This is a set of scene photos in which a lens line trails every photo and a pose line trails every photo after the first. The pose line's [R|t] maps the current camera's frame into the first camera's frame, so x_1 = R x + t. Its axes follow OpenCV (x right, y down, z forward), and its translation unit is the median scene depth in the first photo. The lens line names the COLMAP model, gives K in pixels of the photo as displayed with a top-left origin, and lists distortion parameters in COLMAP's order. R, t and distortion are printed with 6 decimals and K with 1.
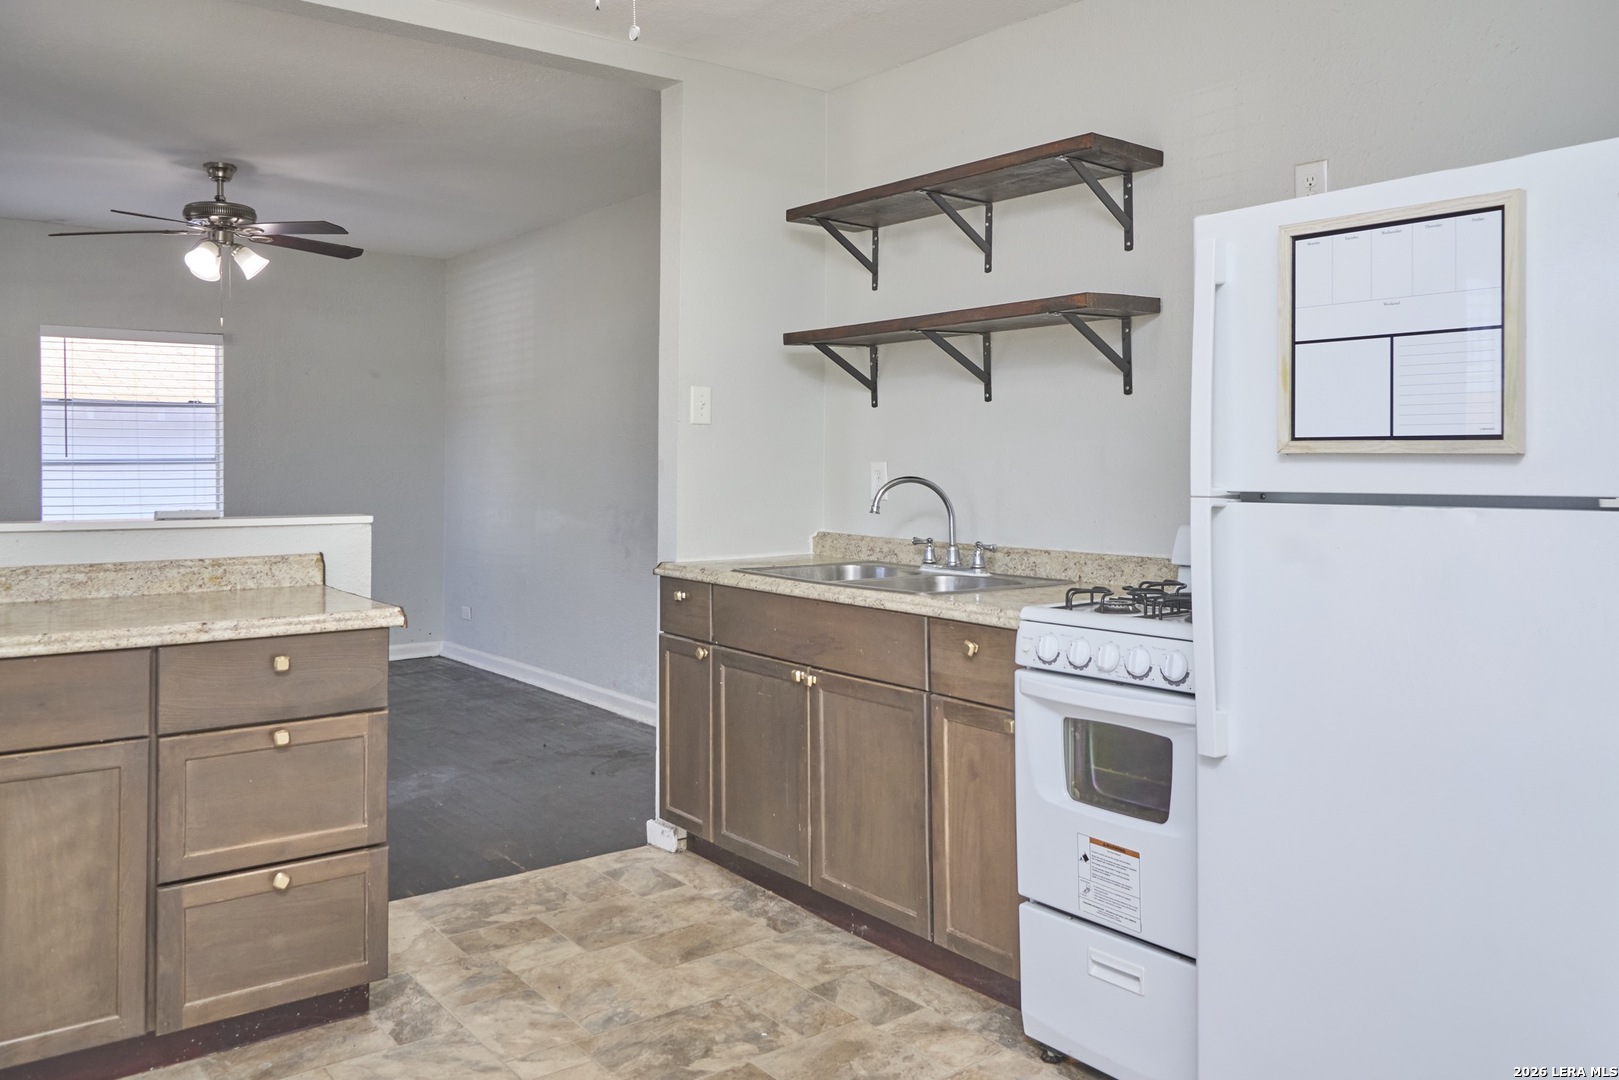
lens RADIAL K [[1210.8, 0, 788.8], [0, 1210.8, 444.0], [0, 0, 1]] dist [-0.011943, -0.002396]
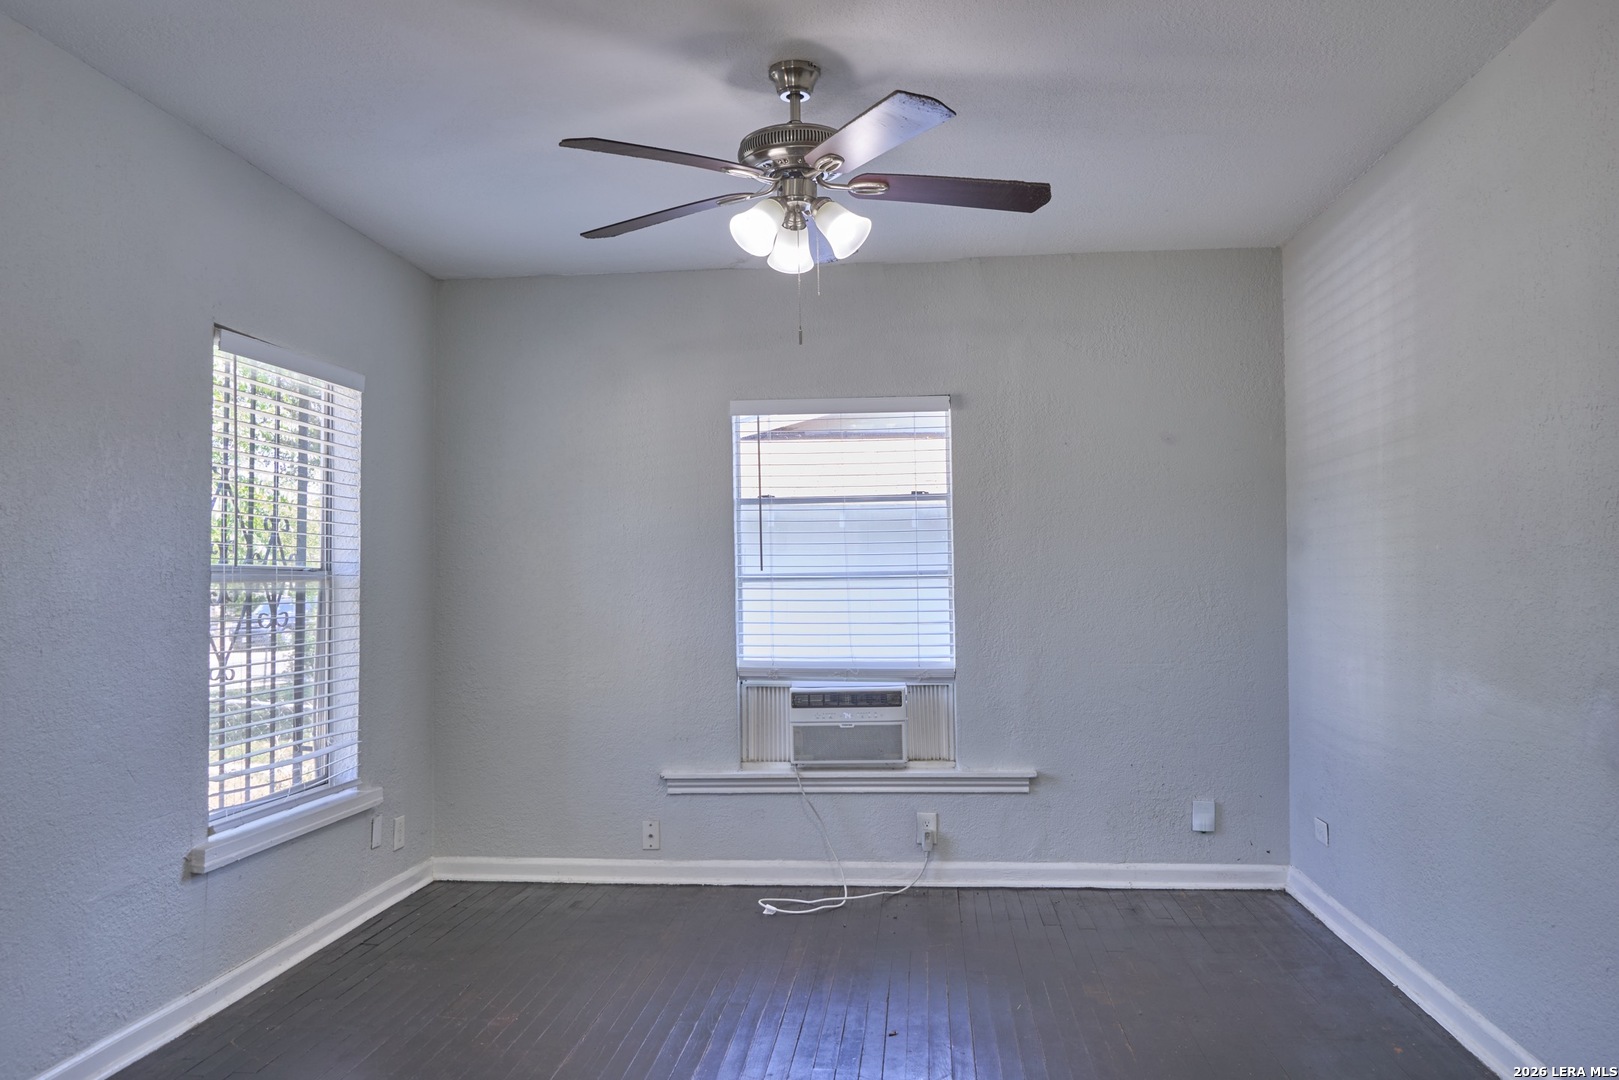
lens RADIAL K [[1210.8, 0, 808.8], [0, 1210.8, 530.4], [0, 0, 1]] dist [-0.011943, -0.002396]
pose [[0.750177, -0.028328, -0.660630, -0.160589], [0.017932, 0.999586, -0.022500, 0.006889], [0.660994, 0.005033, 0.750374, 1.031112]]
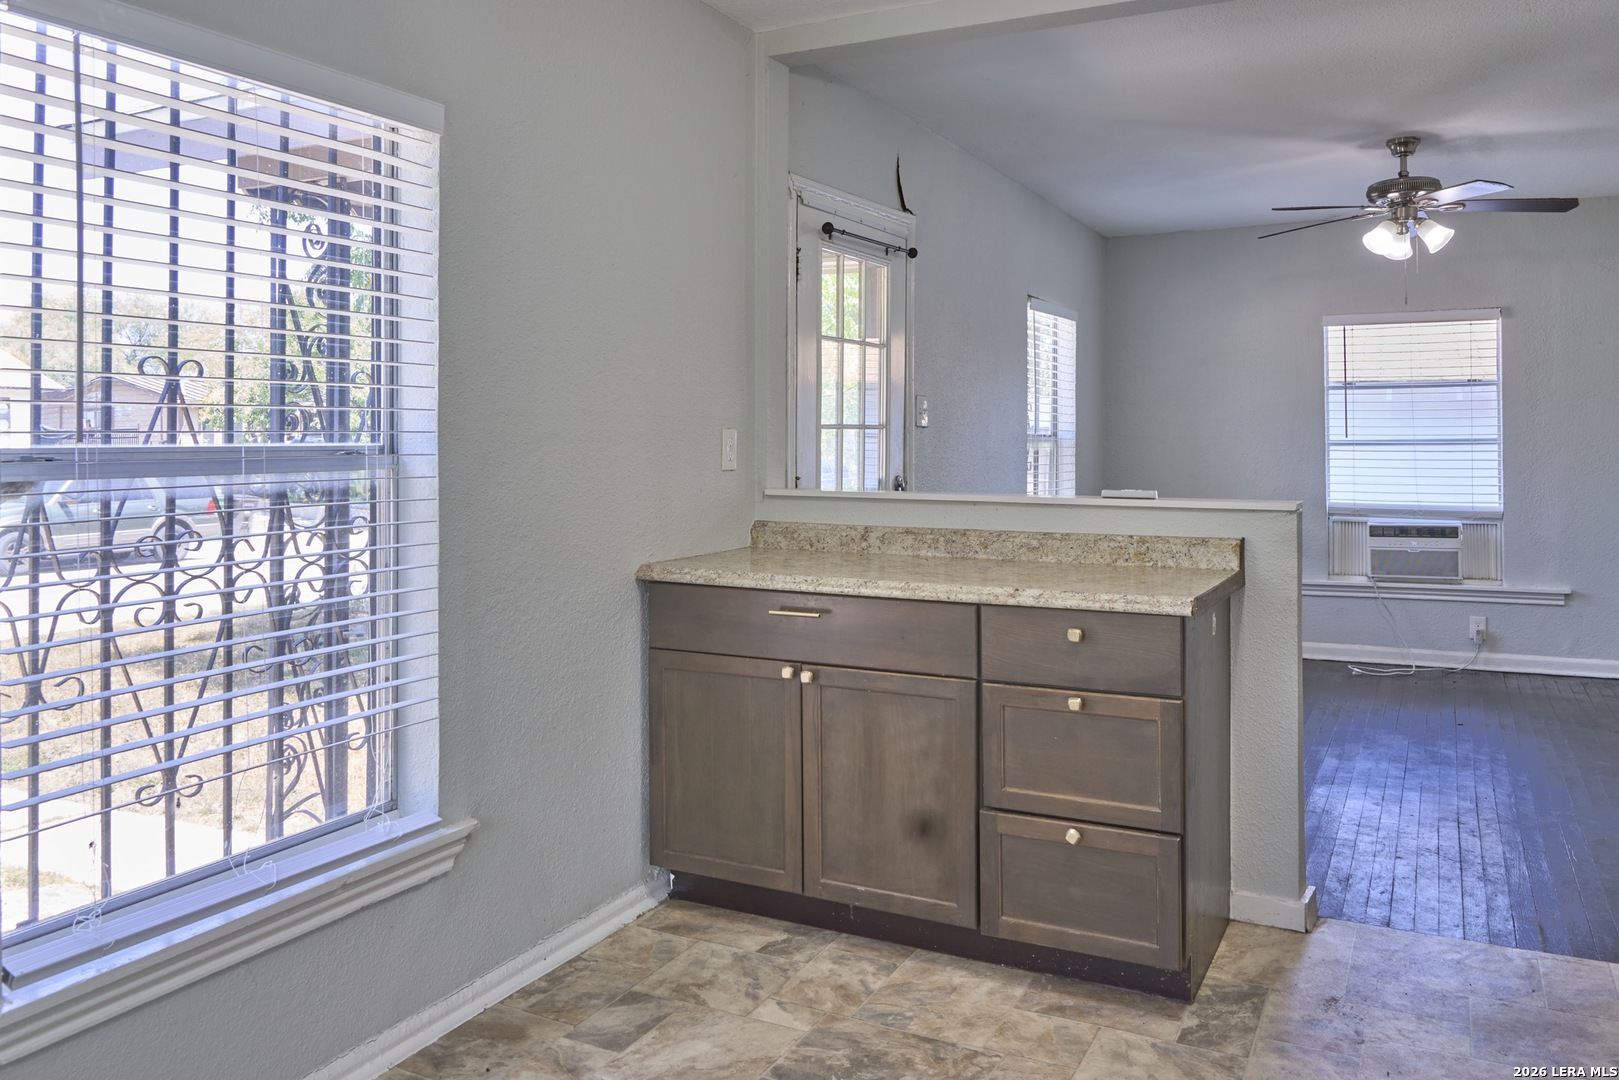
lens RADIAL K [[1210.8, 0, 819.1], [0, 1210.8, 434.4], [0, 0, 1]] dist [-0.011943, -0.002396]
pose [[0.443345, -0.004015, -0.896342, 0.351170], [0.013367, 0.999908, 0.002133, -0.001816], [0.896251, -0.012927, 0.443358, 0.252985]]
